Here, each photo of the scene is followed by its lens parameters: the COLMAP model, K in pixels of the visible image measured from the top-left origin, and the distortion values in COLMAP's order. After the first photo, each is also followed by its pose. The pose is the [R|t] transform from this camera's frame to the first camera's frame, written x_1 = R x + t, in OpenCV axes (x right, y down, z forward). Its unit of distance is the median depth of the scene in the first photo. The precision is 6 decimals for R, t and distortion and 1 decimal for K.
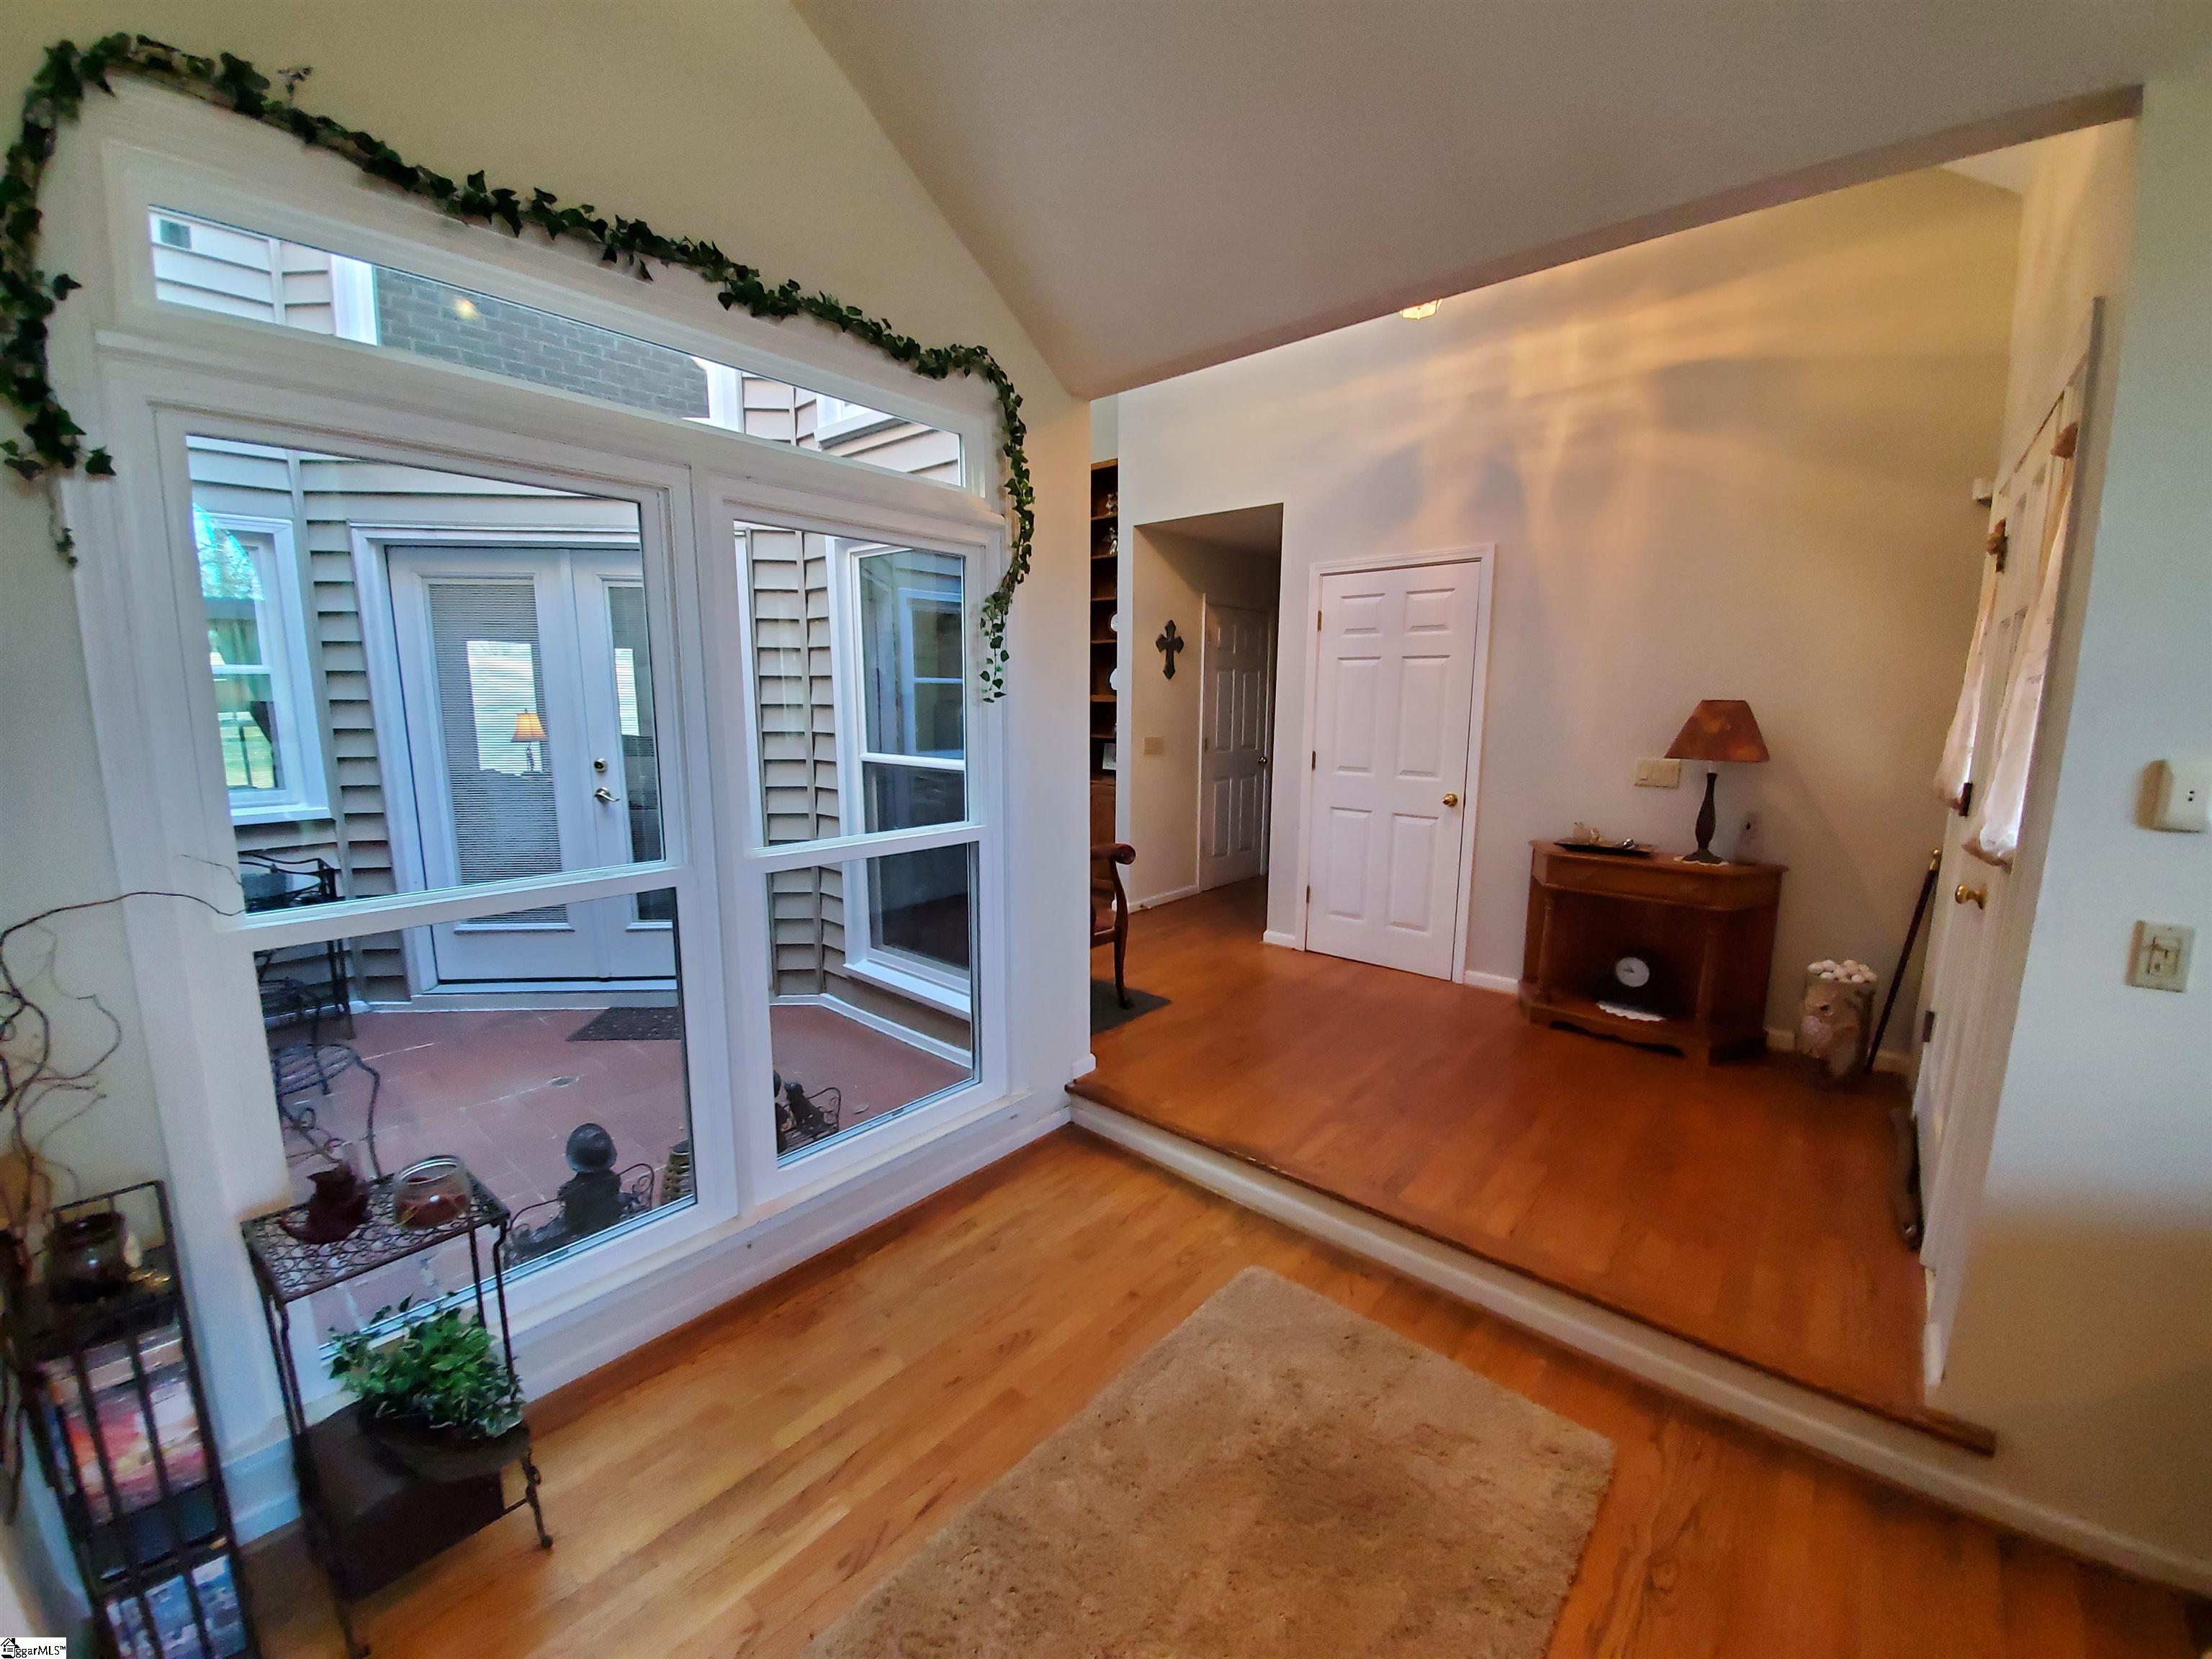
lens RADIAL K [[877.7, 0, 1109.1], [0, 877.7, 835.1], [0, 0, 1]] dist [-0.028895, -0.001523]
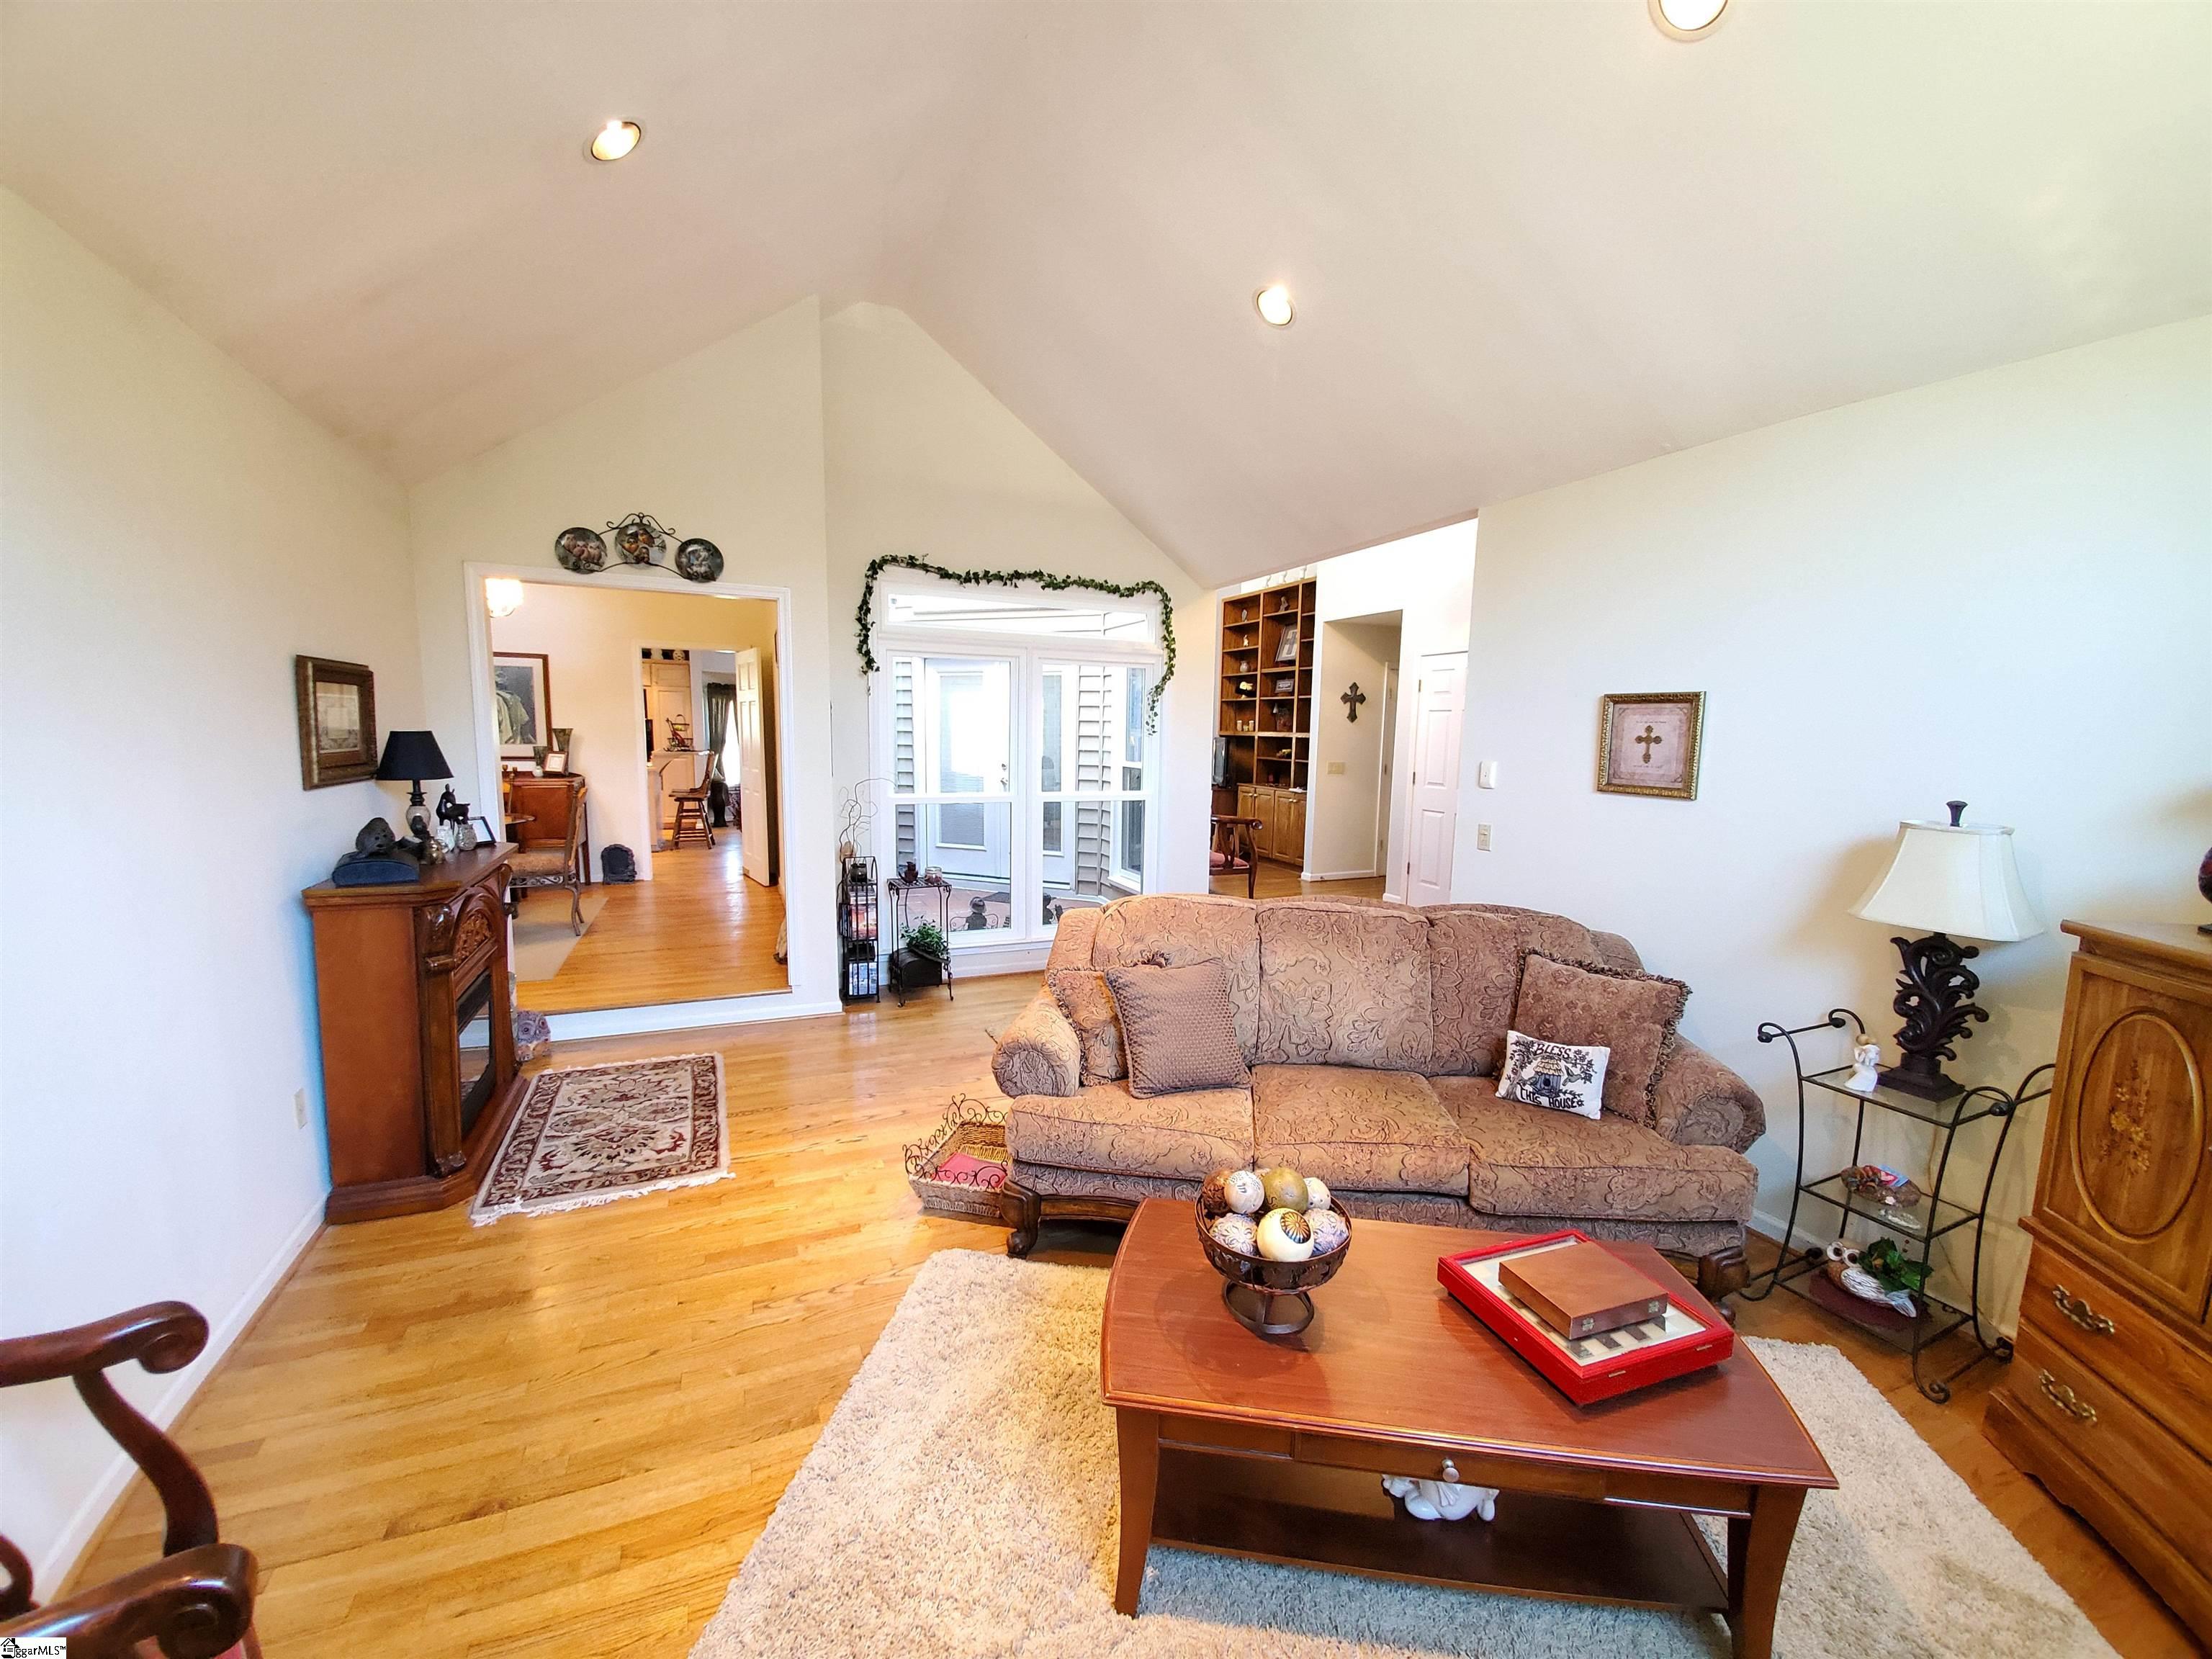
lens RADIAL K [[877.7, 0, 1104.4], [0, 877.7, 827.4], [0, 0, 1]] dist [-0.028895, -0.001523]
pose [[0.903519, 0.051943, -0.425388, 0.756221], [-0.074004, 0.996626, -0.035488, 0.178403], [0.422109, 0.063544, 0.904315, -1.097611]]
